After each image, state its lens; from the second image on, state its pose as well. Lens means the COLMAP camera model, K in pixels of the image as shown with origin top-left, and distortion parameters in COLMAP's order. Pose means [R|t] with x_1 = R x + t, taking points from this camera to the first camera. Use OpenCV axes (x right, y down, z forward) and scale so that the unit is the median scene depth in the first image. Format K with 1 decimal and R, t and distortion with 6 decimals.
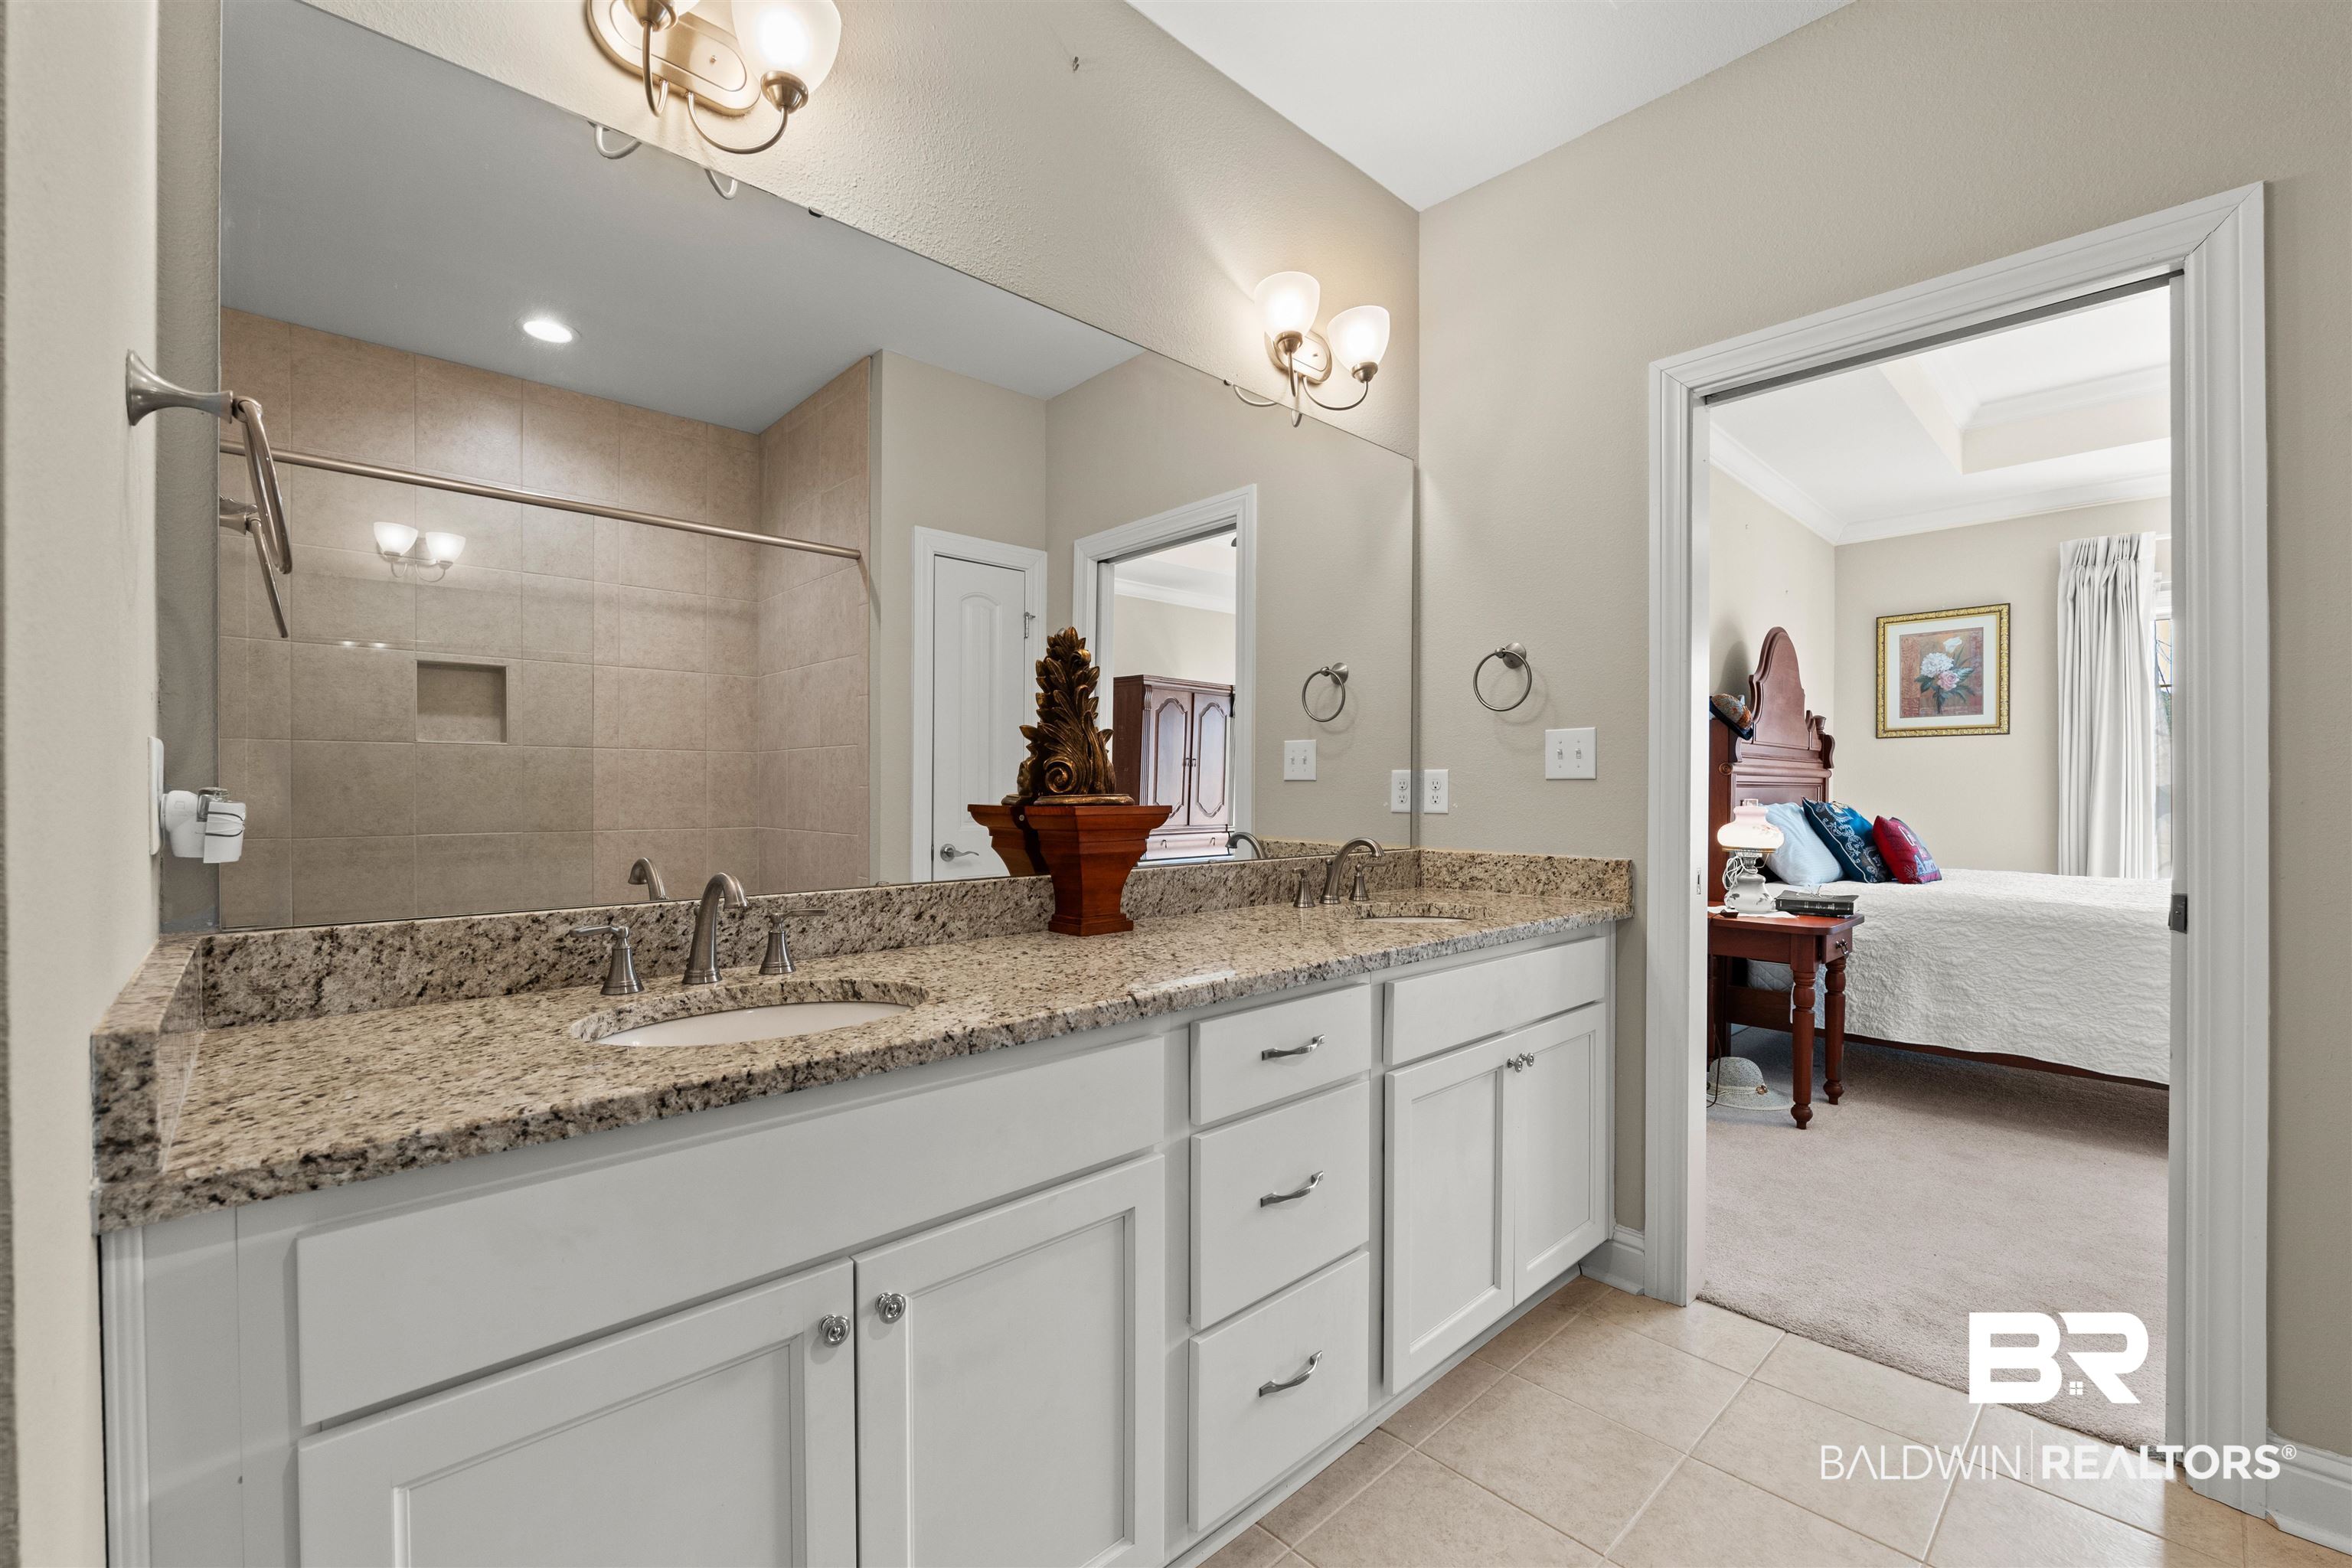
lens RADIAL K [[973.5, 0, 1176.0], [0, 973.5, 784.0], [0, 0, 1]] dist [-0.001453, -0.000121]
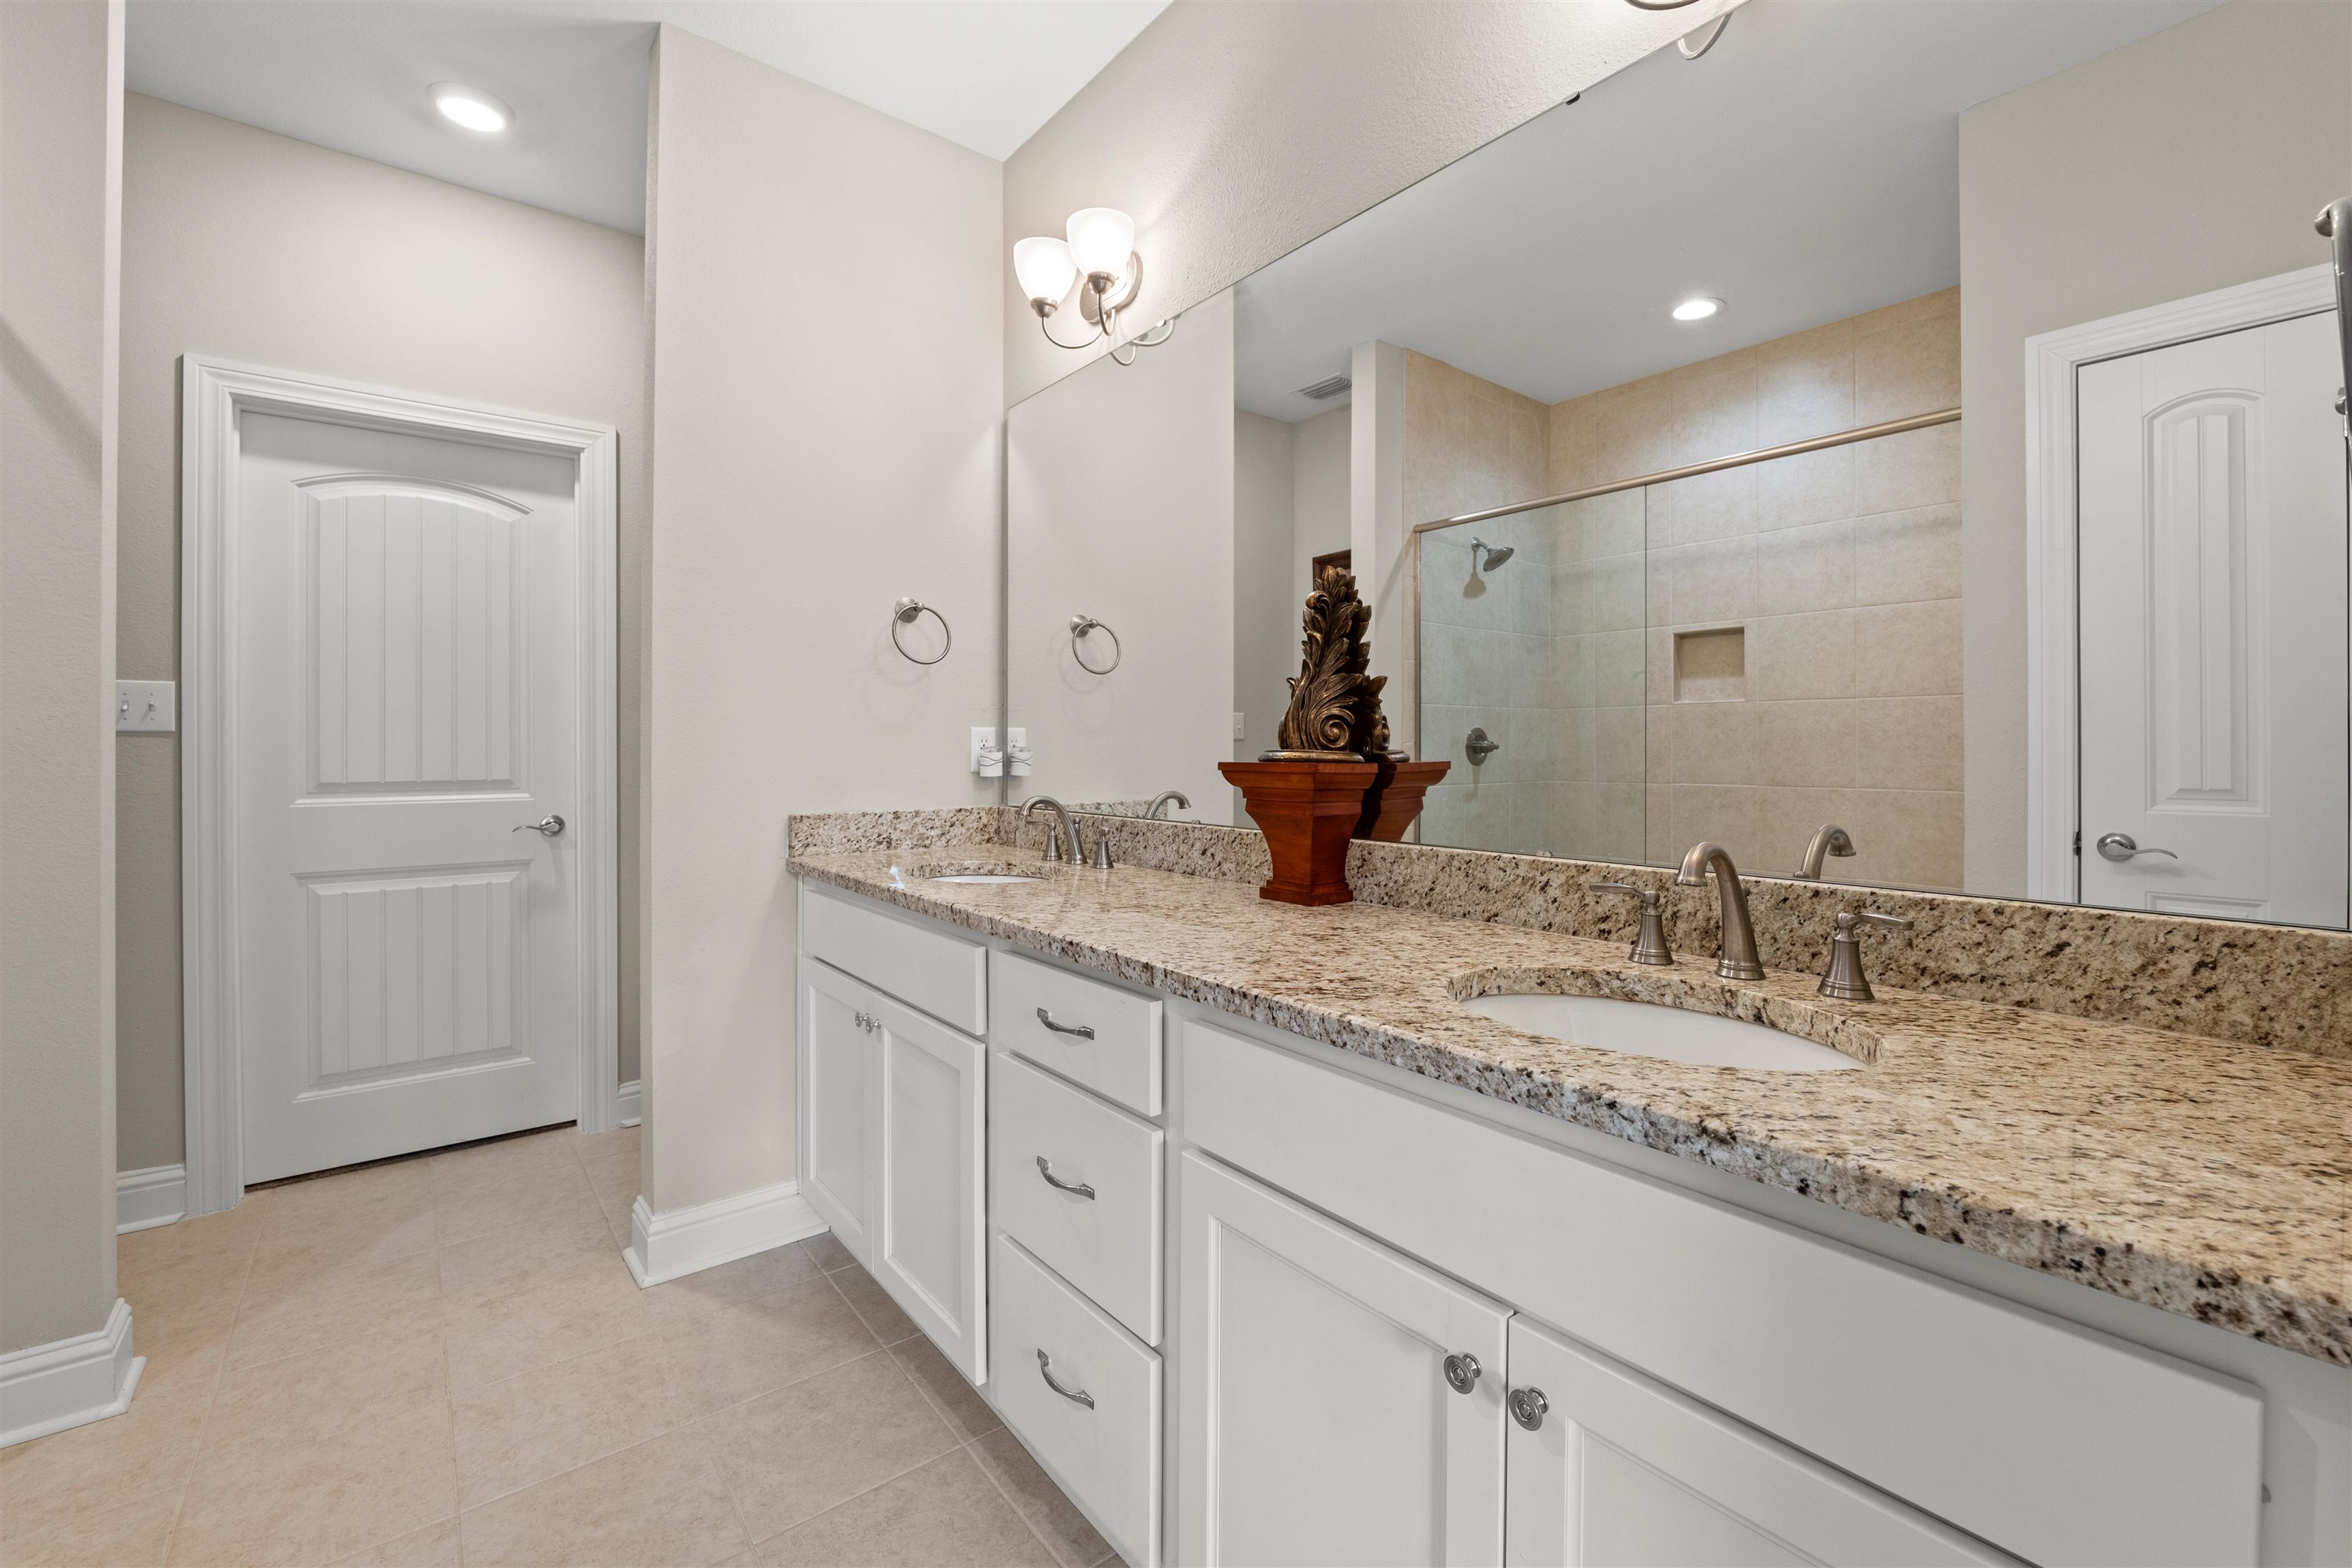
lens RADIAL K [[990.1, 0, 1174.4], [0, 990.1, 737.1], [0, 0, 1]] dist [-0.000375, -0.000038]
pose [[-0.087704, -0.010208, -0.996094, 0.808954], [0.011316, 0.999873, -0.011243, 0.006048], [0.996082, -0.012258, -0.087577, 0.905645]]
